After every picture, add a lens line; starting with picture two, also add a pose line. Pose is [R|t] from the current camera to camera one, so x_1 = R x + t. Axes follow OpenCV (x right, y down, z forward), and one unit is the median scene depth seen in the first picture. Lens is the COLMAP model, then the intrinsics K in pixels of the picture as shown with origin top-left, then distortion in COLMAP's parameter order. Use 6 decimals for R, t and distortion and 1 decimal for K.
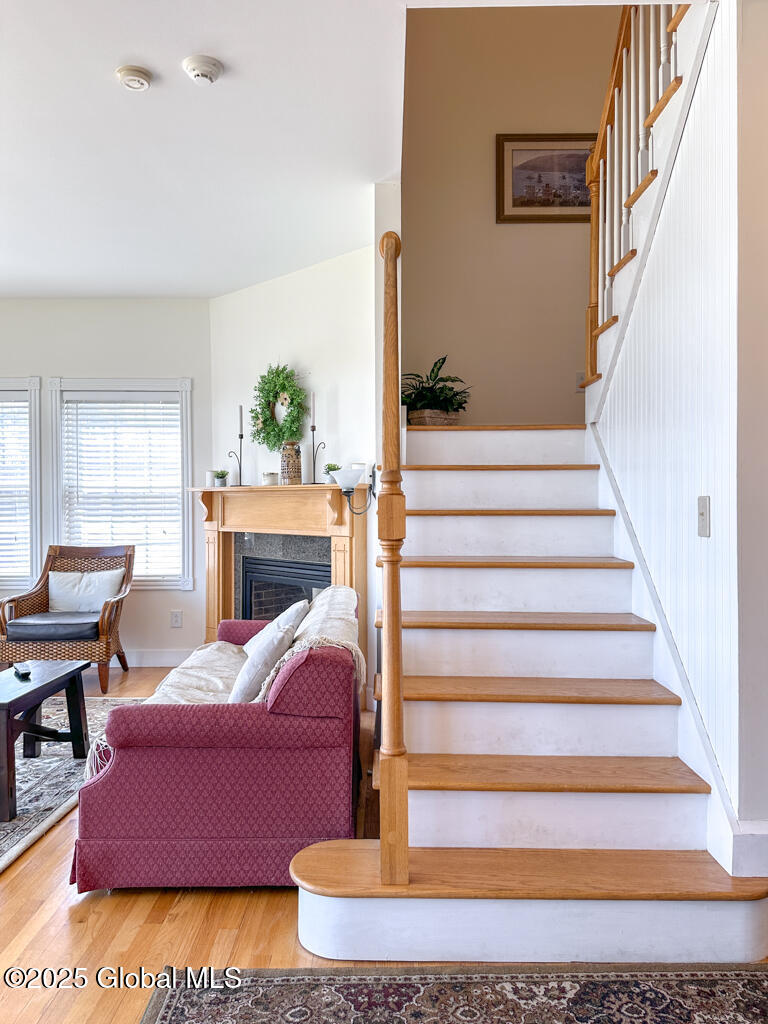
lens RADIAL K [[738.8, 0, 384.0], [0, 738.8, 512.0], [0, 0, 1]] dist [0.068154, -0.070357]
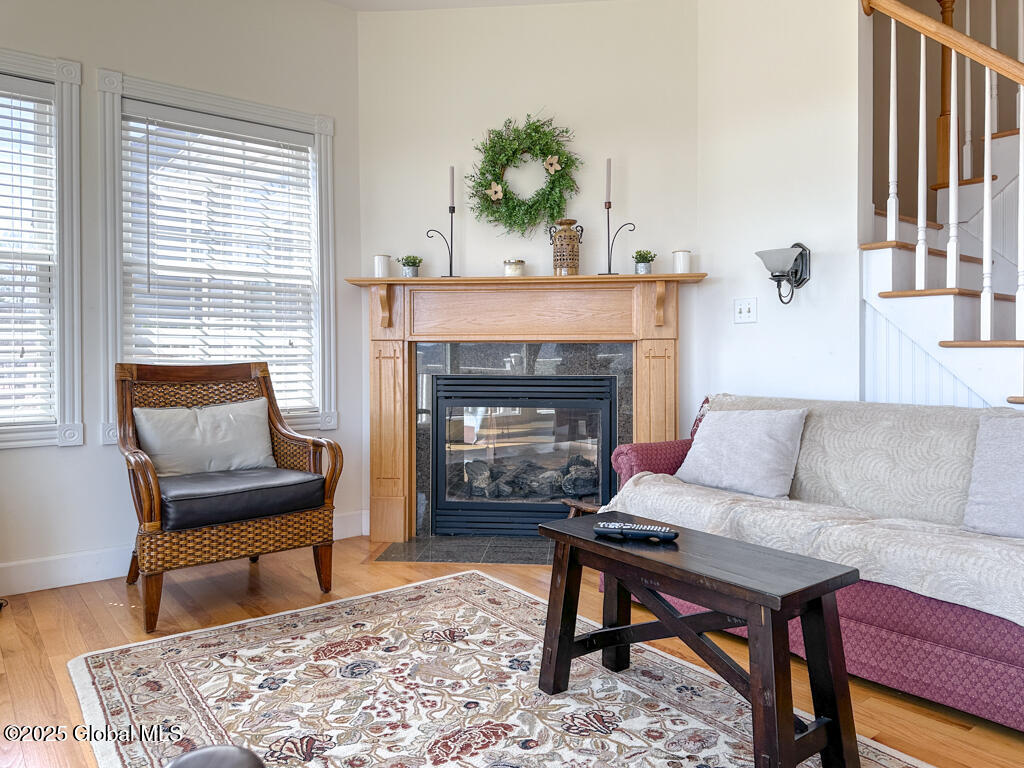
lens RADIAL K [[736.8, 0, 514.4], [0, 736.8, 361.2], [0, 0, 1]] dist [0.062297, -0.074357]
pose [[0.787234, -0.003091, 0.616647, -0.561047], [0.007704, 0.999959, -0.004822, 0.048428], [-0.616606, 0.008547, 0.787225, 0.369499]]
